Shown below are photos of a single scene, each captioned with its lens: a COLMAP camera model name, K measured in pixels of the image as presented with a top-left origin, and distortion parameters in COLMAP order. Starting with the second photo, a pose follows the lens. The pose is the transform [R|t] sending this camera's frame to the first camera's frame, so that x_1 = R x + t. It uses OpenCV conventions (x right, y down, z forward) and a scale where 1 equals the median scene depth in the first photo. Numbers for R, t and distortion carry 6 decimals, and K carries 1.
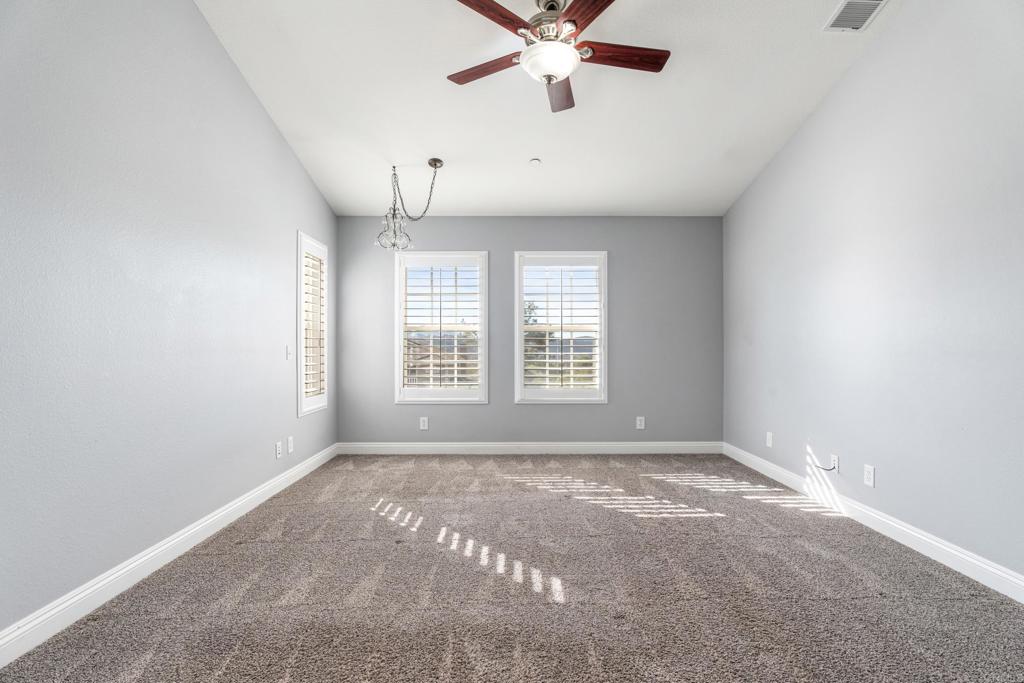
lens RADIAL K [[469.5, 0, 509.8], [0, 469.5, 345.6], [0, 0, 1]] dist [-0.000544, 0.000585]
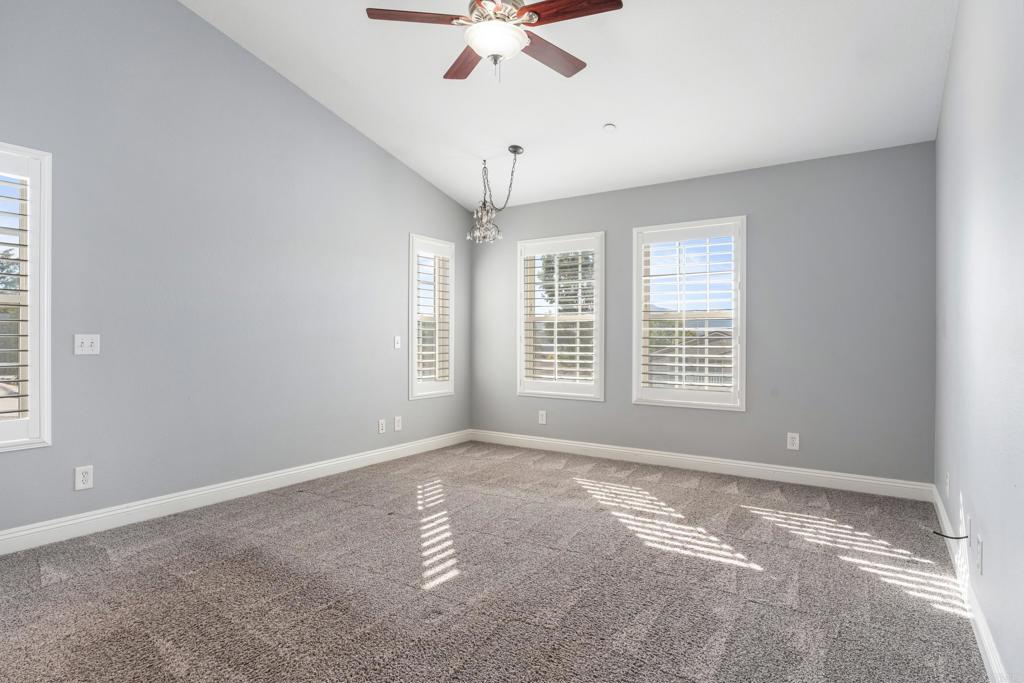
lens RADIAL K [[531.4, 0, 517.7], [0, 531.4, 336.3], [0, 0, 1]] dist [0.000078, 0.000045]
pose [[0.839070, 0.003165, -0.544015, 0.466041], [-0.004107, 0.999991, -0.000517, 0.000892], [0.544009, 0.002668, 0.839075, 0.076186]]
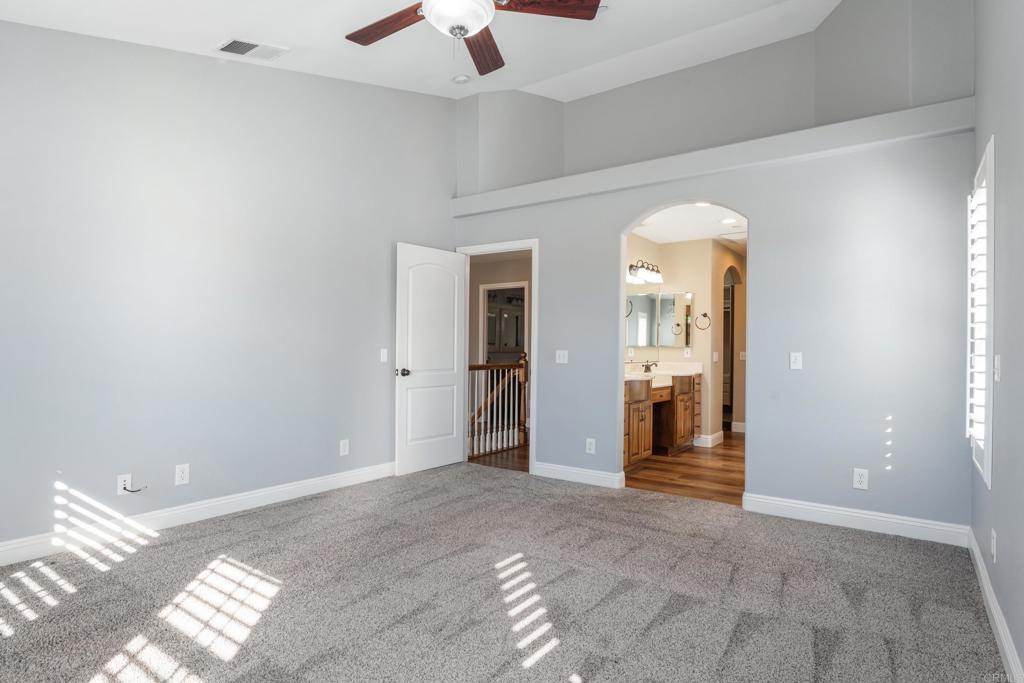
lens RADIAL K [[531.4, 0, 518.9], [0, 531.4, 343.9], [0, 0, 1]] dist [0.000078, 0.000045]
pose [[-0.813171, -0.006538, 0.581988, -0.373038], [-0.018042, 0.999740, -0.013977, -0.000471], [-0.581745, -0.021866, -0.813077, 1.134251]]
